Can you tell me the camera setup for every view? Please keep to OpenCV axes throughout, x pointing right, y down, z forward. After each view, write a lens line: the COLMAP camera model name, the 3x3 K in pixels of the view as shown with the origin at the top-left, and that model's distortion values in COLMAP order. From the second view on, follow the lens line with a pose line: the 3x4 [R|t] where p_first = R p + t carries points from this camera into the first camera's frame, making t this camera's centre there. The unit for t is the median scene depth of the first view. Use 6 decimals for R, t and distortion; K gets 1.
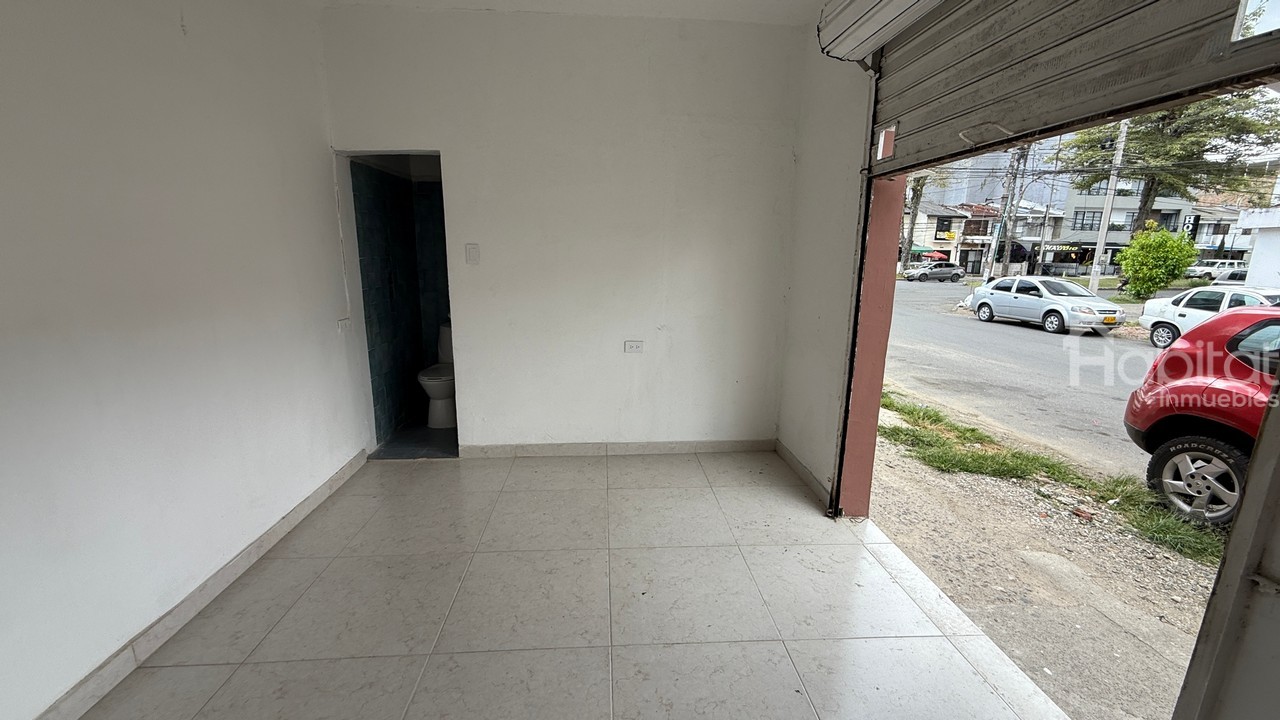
lens RADIAL K [[511.7, 0, 637.5], [0, 511.7, 359.3], [0, 0, 1]] dist [0.003328, 0.000037]
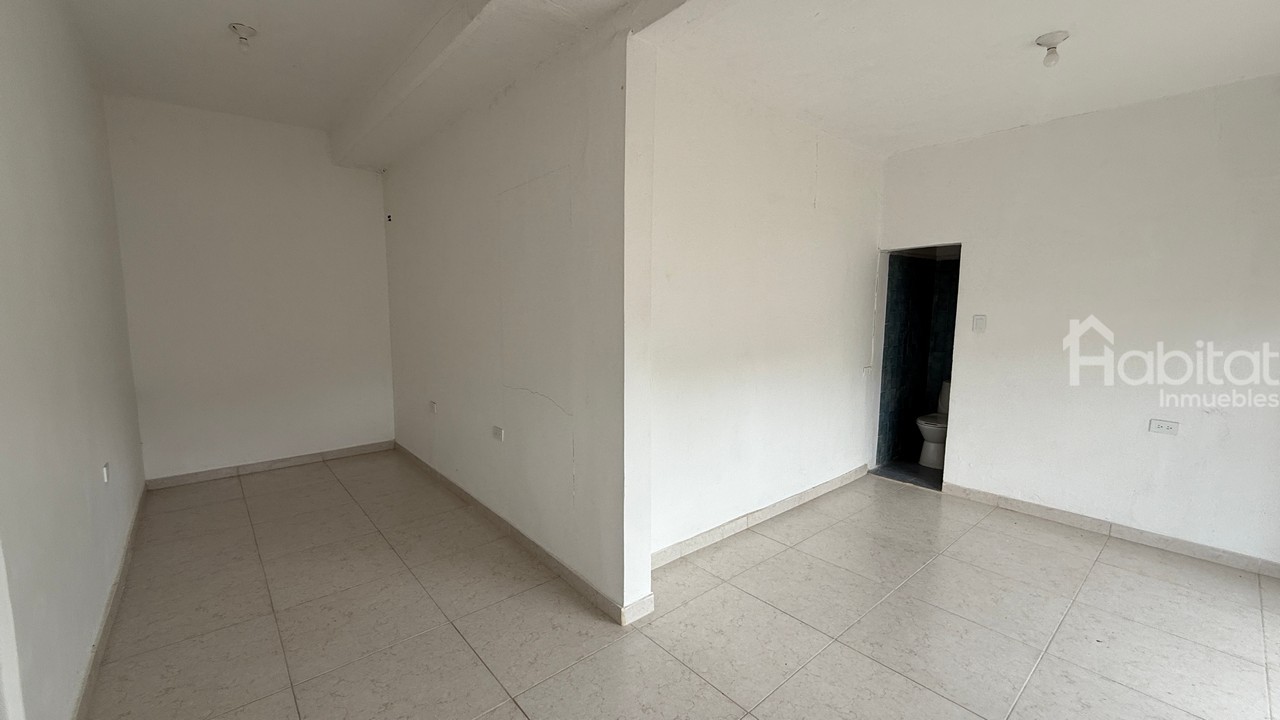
lens RADIAL K [[511.7, 0, 639.3], [0, 511.7, 358.3], [0, 0, 1]] dist [0.003328, 0.000037]
pose [[0.601729, 0.083127, -0.794363, 0.145792], [-0.167479, 0.985590, -0.023726, 0.032594], [0.780944, 0.147316, 0.606980, -0.310077]]
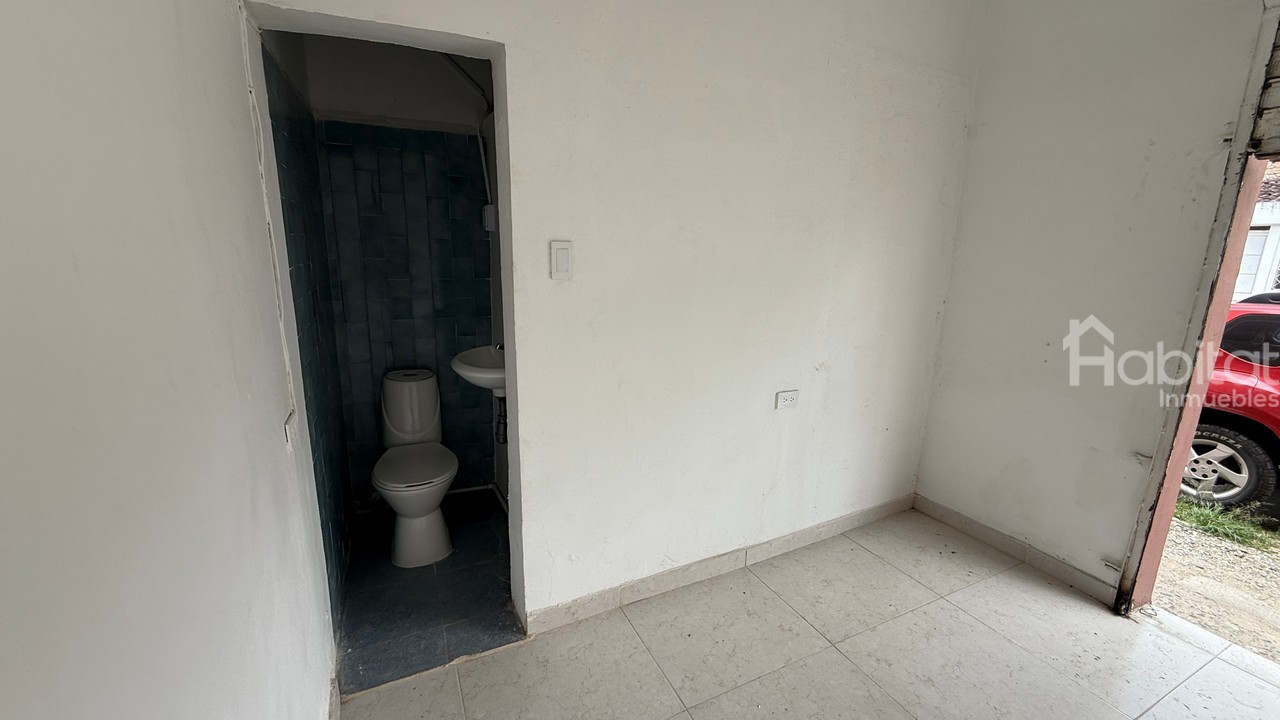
lens RADIAL K [[511.7, 0, 639.6], [0, 511.7, 359.6], [0, 0, 1]] dist [0.003328, 0.000037]
pose [[0.925612, -0.075481, 0.370871, -0.413754], [0.069465, 0.997146, 0.029573, -0.105603], [-0.372045, -0.001611, 0.928213, 0.450604]]
